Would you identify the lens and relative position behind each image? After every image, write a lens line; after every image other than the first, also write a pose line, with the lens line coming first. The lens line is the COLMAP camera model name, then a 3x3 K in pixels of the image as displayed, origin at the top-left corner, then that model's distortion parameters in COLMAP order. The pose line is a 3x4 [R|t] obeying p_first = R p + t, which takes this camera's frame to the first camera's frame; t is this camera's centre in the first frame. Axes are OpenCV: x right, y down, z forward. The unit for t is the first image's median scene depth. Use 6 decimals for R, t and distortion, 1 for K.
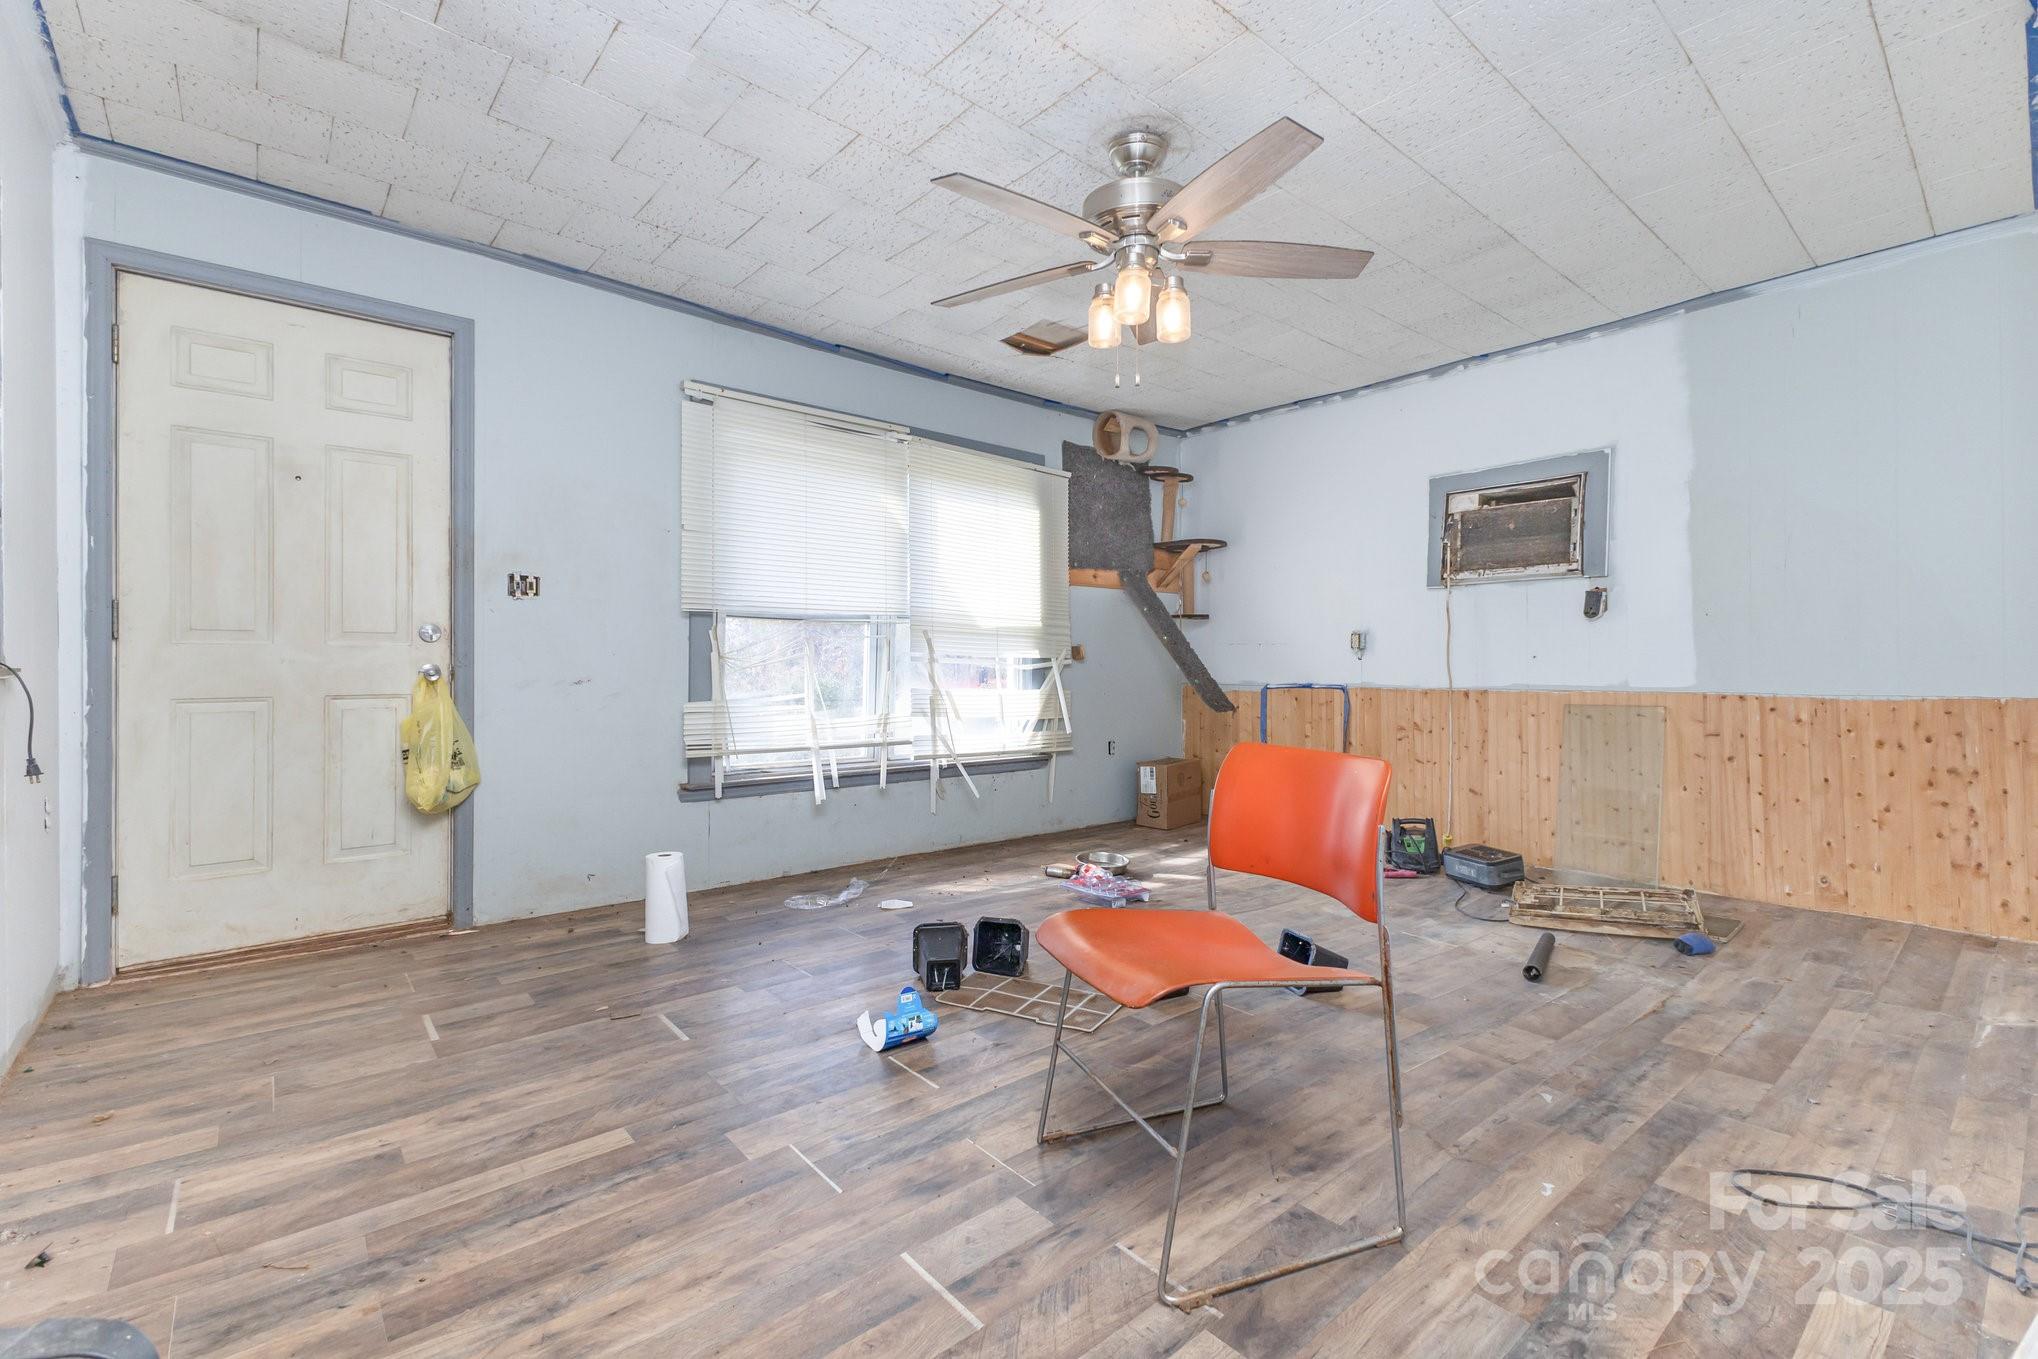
lens RADIAL K [[902.5, 0, 1014.3], [0, 902.5, 662.9], [0, 0, 1]] dist [0.011949, 0.000499]
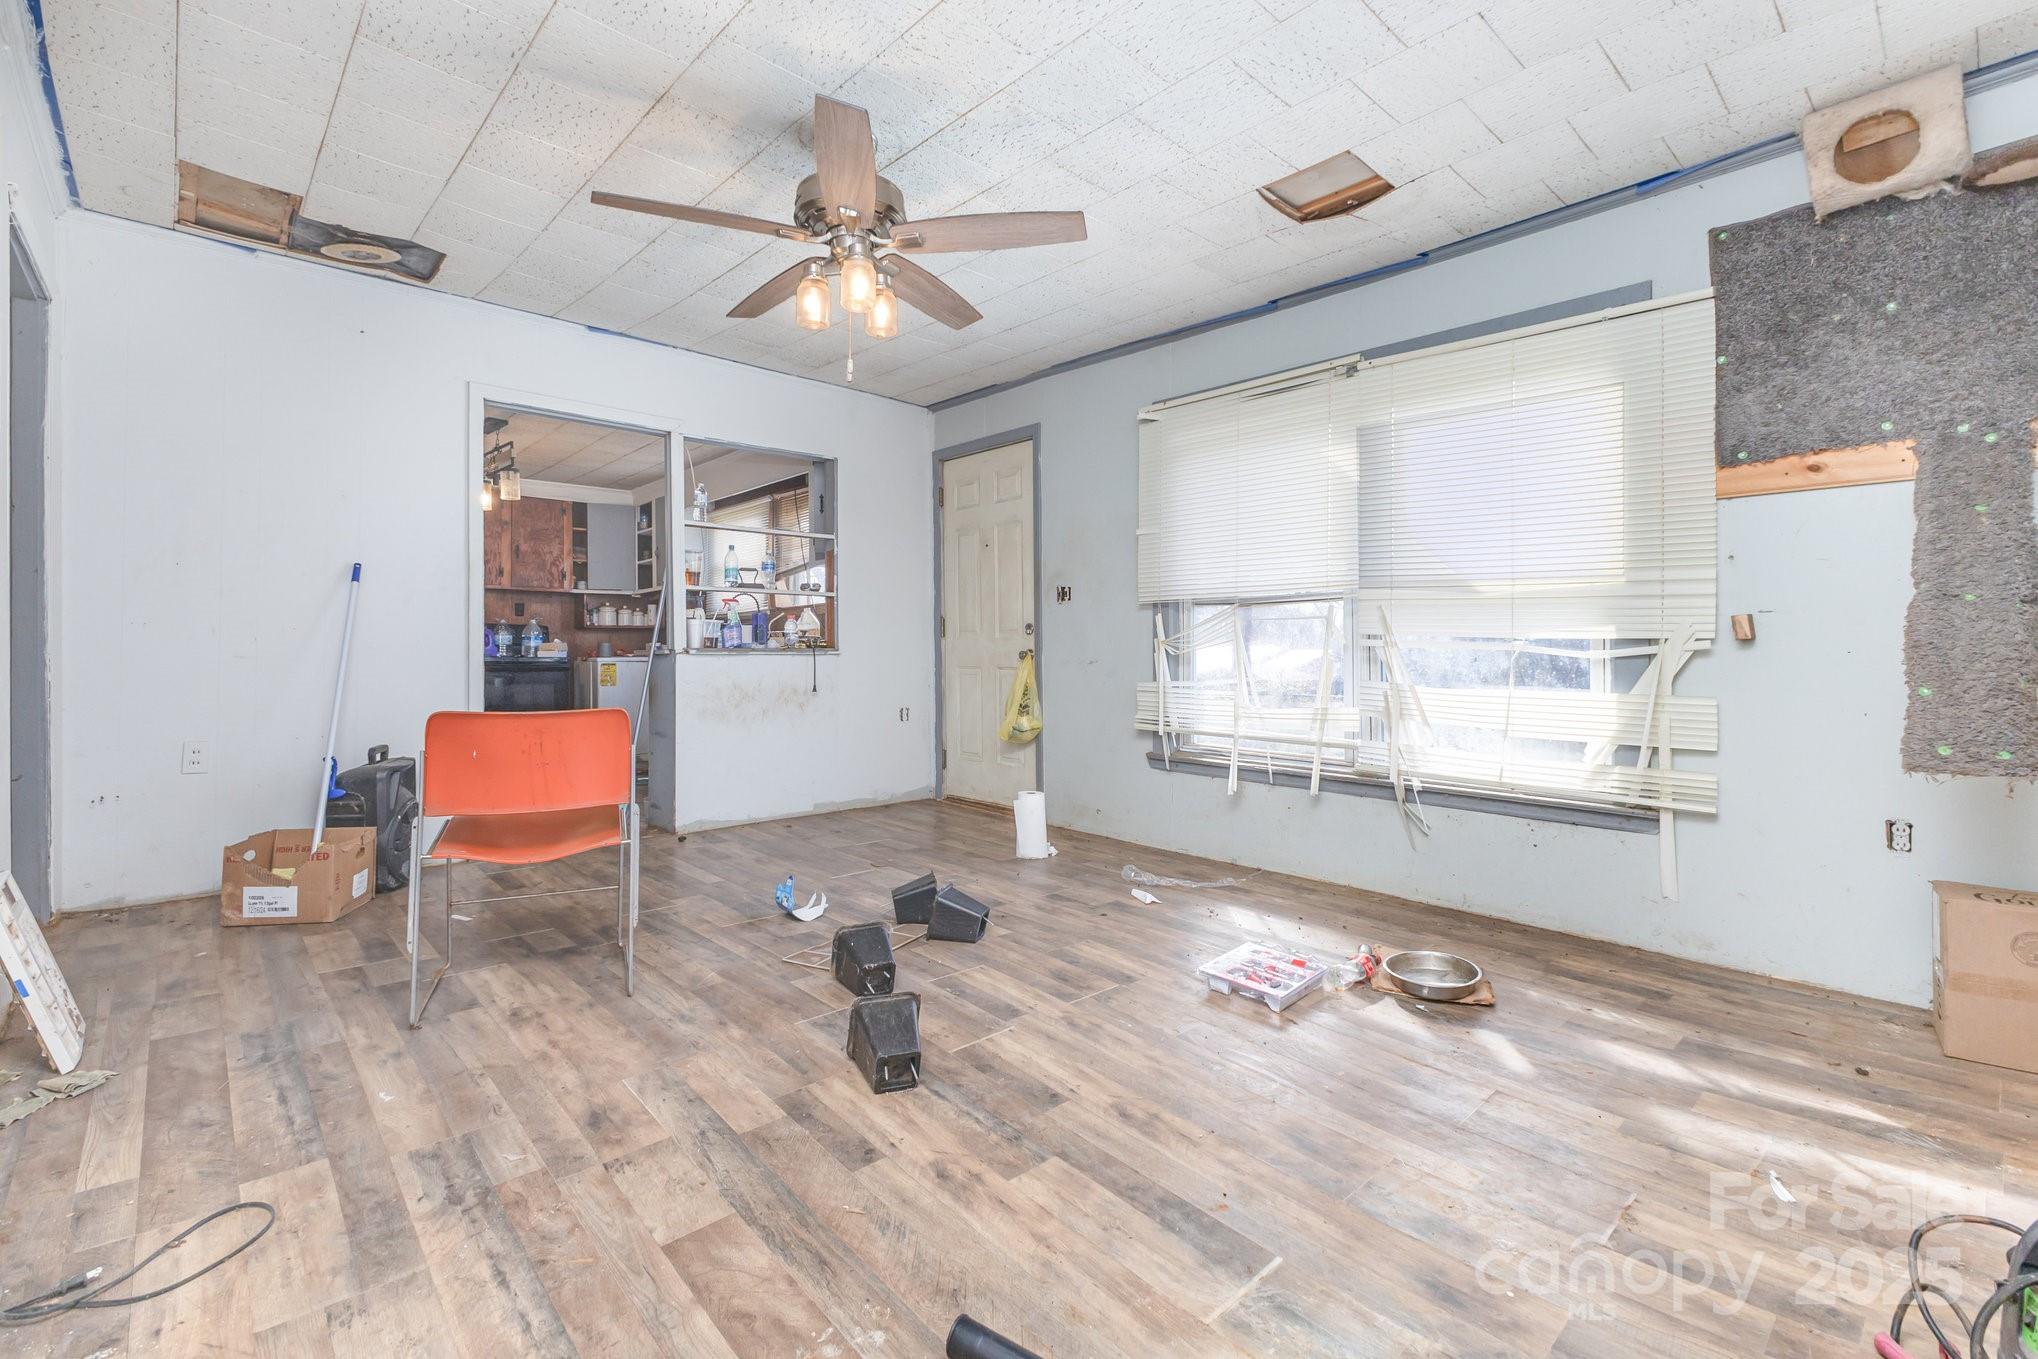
lens RADIAL K [[902.5, 0, 1012.5], [0, 902.5, 645.8], [0, 0, 1]] dist [0.011949, 0.000499]
pose [[0.034114, -0.005154, -0.999405, 0.744668], [-0.002802, 0.999982, -0.005253, 0.003767], [0.999414, 0.002980, 0.034099, 0.737374]]
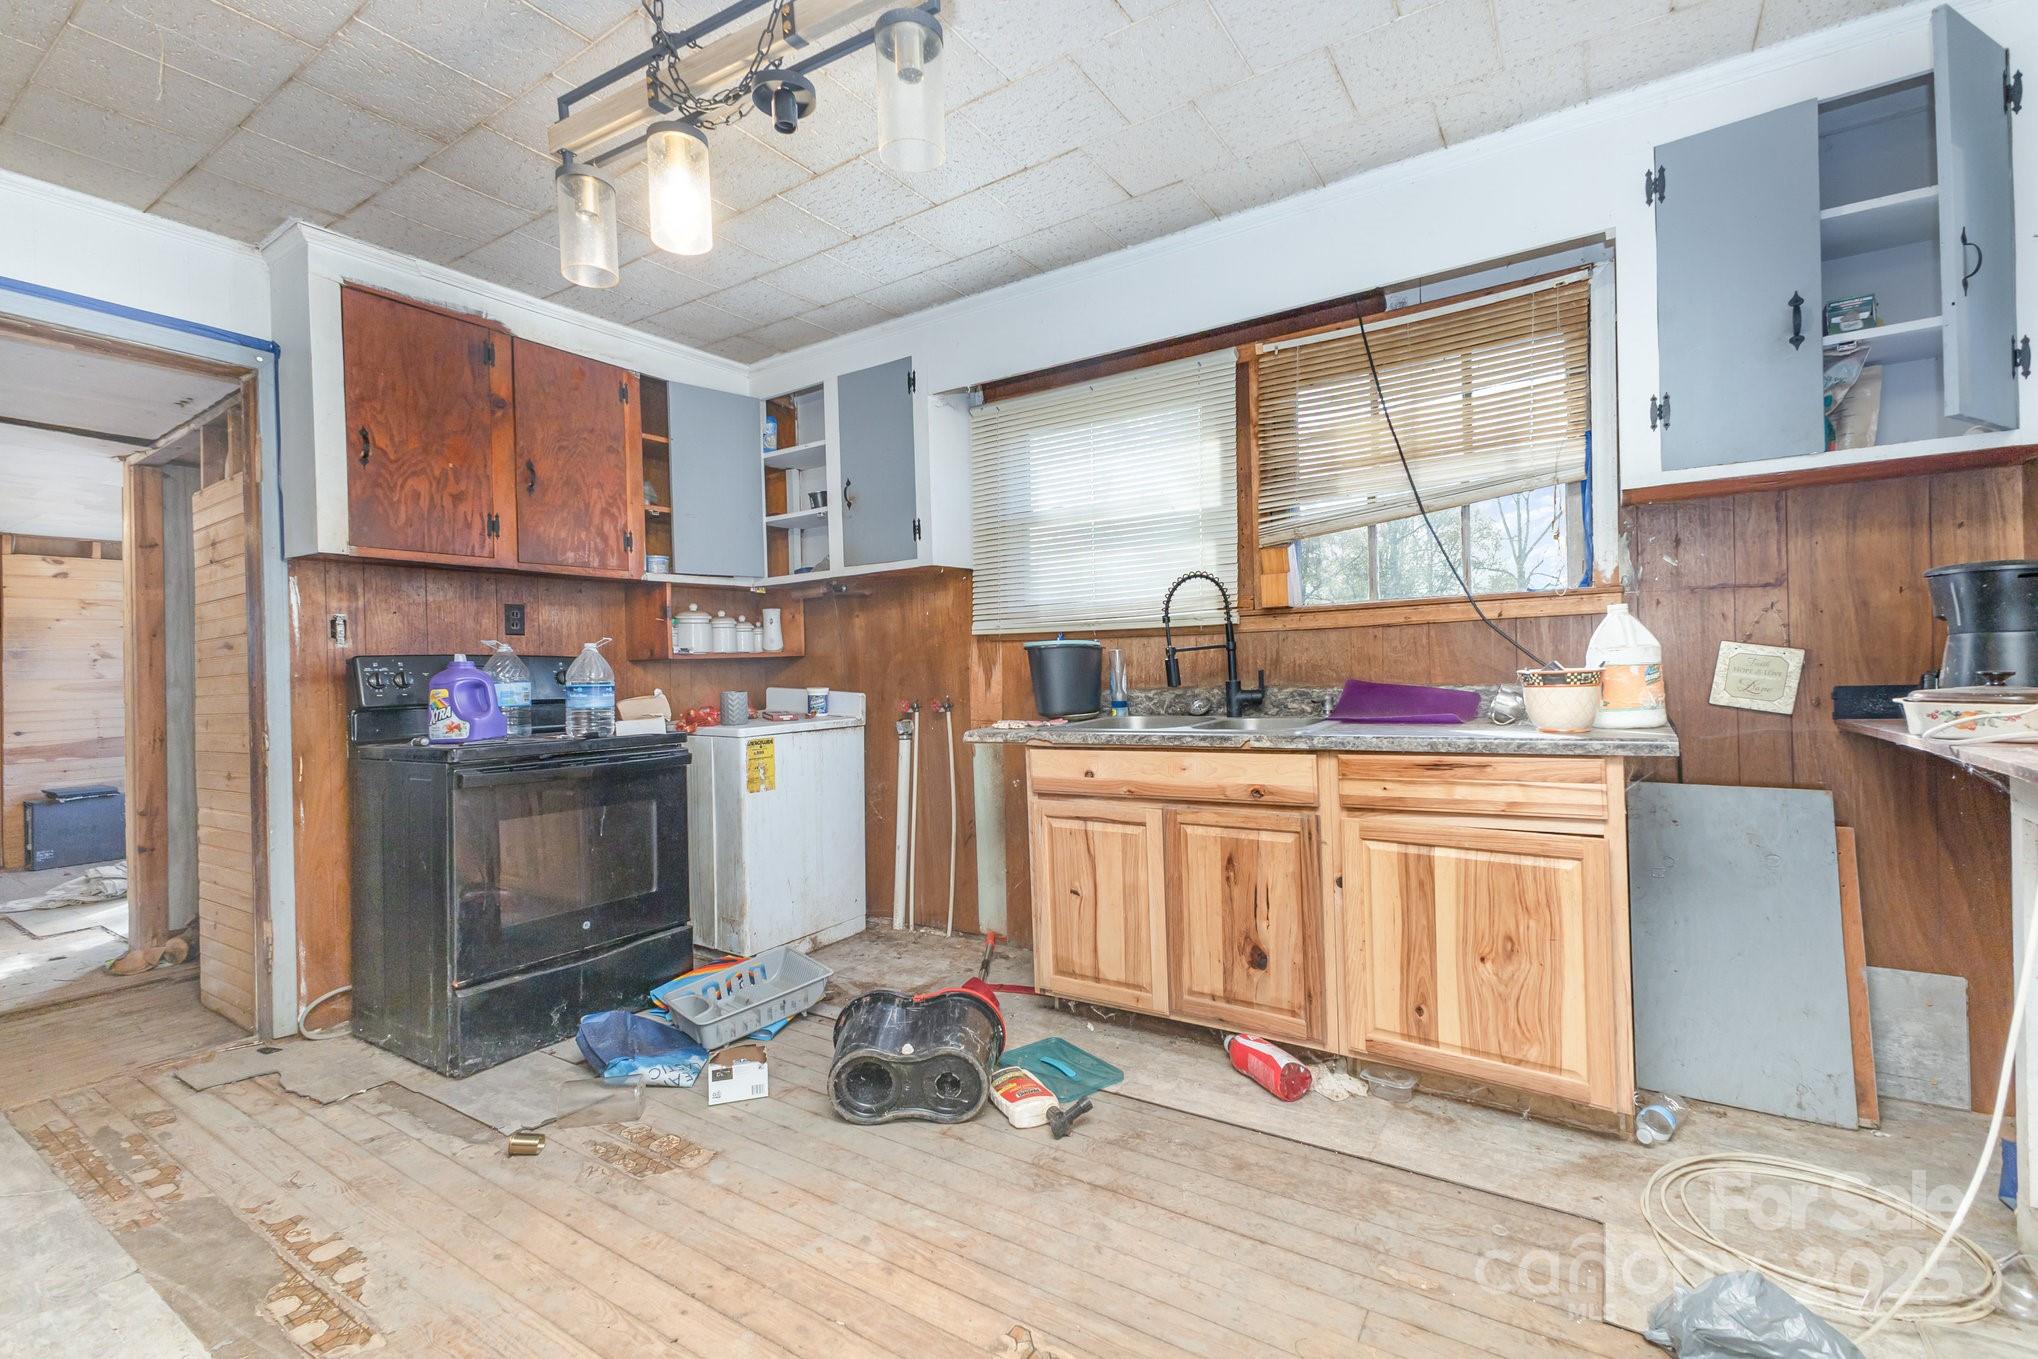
lens RADIAL K [[902.5, 0, 1023.1], [0, 902.5, 668.2], [0, 0, 1]] dist [0.011949, 0.000499]
pose [[0.268577, 0.005457, -0.963243, -0.328584], [0.016353, 0.999814, 0.010224, -0.038277], [0.963119, -0.018498, 0.268437, -0.042830]]
